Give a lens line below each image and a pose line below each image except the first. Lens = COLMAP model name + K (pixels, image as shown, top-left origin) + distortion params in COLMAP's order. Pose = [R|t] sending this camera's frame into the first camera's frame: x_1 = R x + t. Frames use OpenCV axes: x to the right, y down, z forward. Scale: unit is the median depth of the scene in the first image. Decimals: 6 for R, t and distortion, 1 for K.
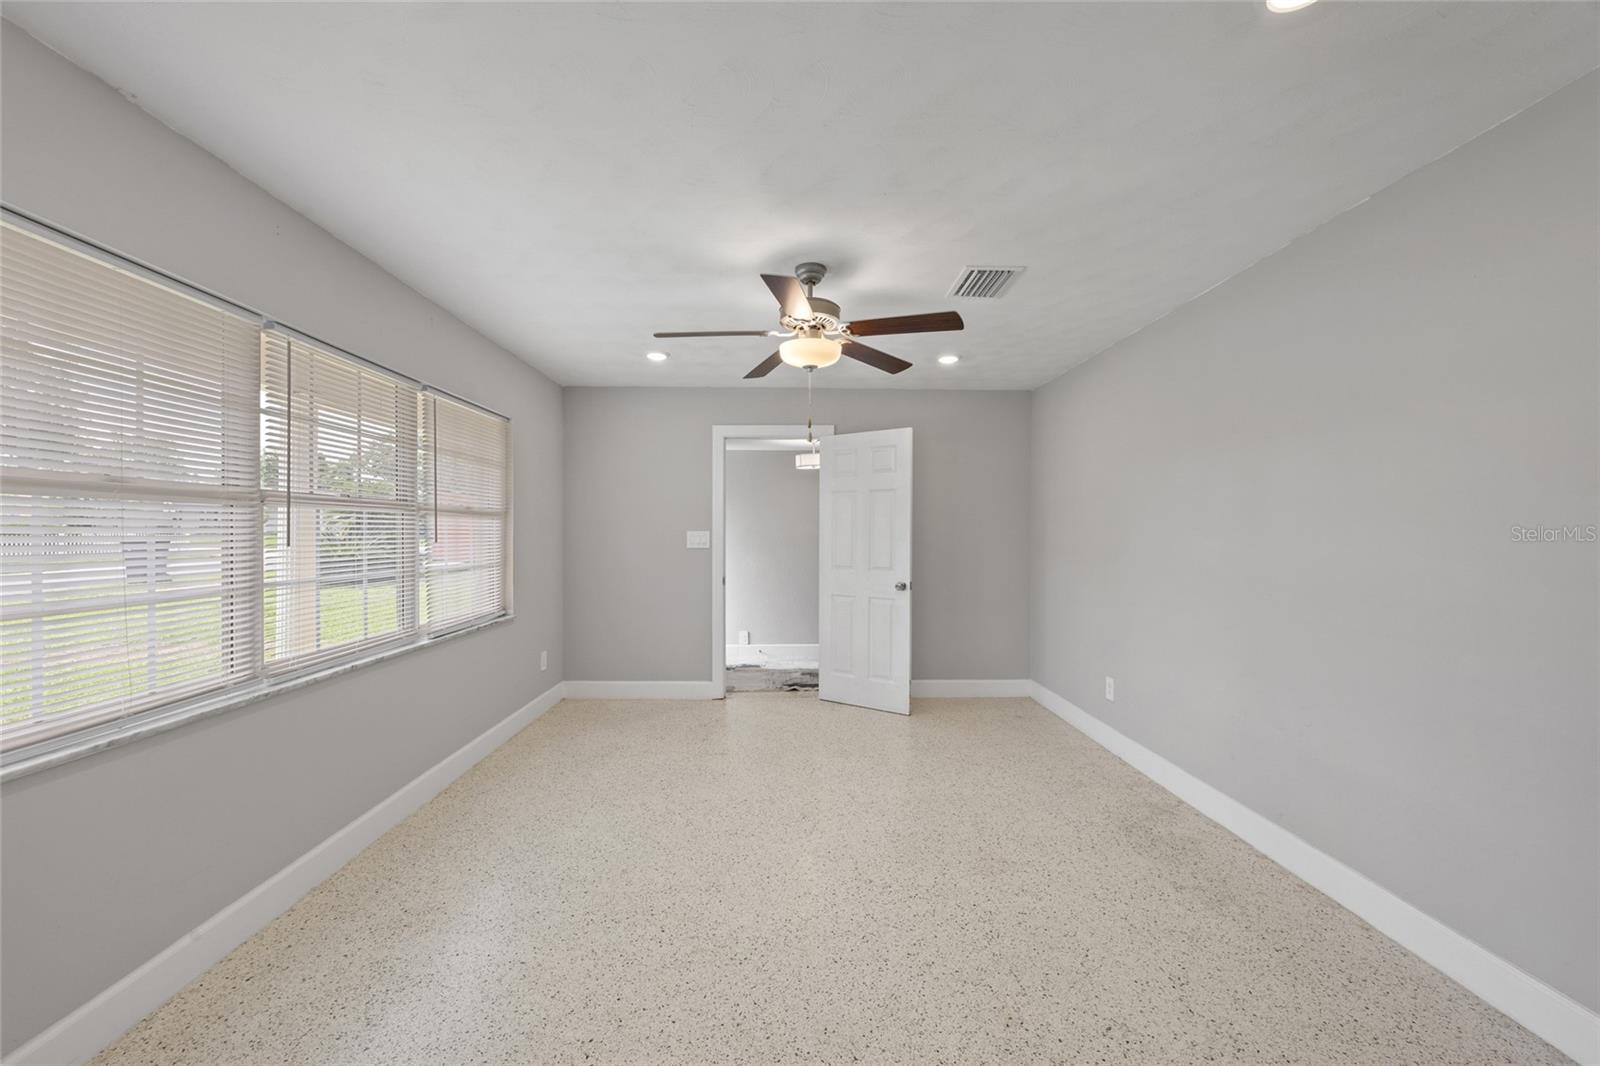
lens RADIAL K [[624.3, 0, 809.1], [0, 624.3, 535.9], [0, 0, 1]] dist [0.000404, 0.000180]
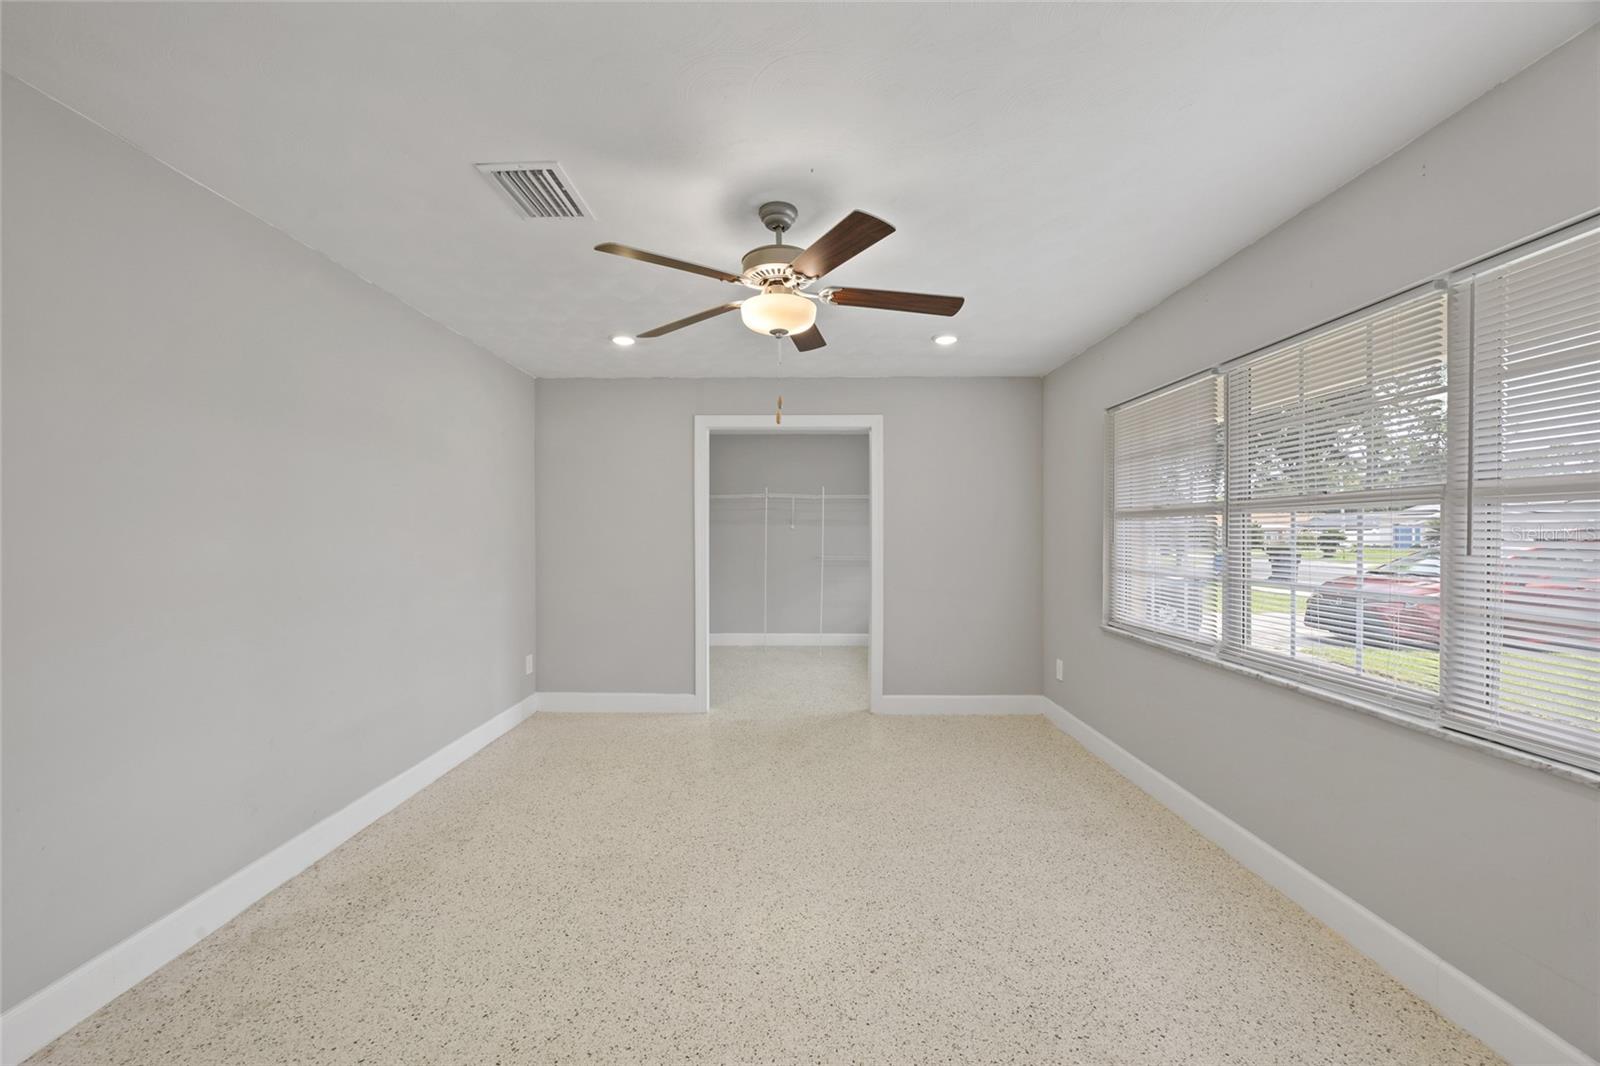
lens RADIAL K [[624.3, 0, 800.9], [0, 624.3, 532.1], [0, 0, 1]] dist [0.000404, 0.000180]
pose [[-0.999141, -0.003593, 0.041291, -0.065910], [-0.003467, 0.999989, 0.003133, -0.010927], [-0.041302, 0.002987, -0.999142, 1.927985]]
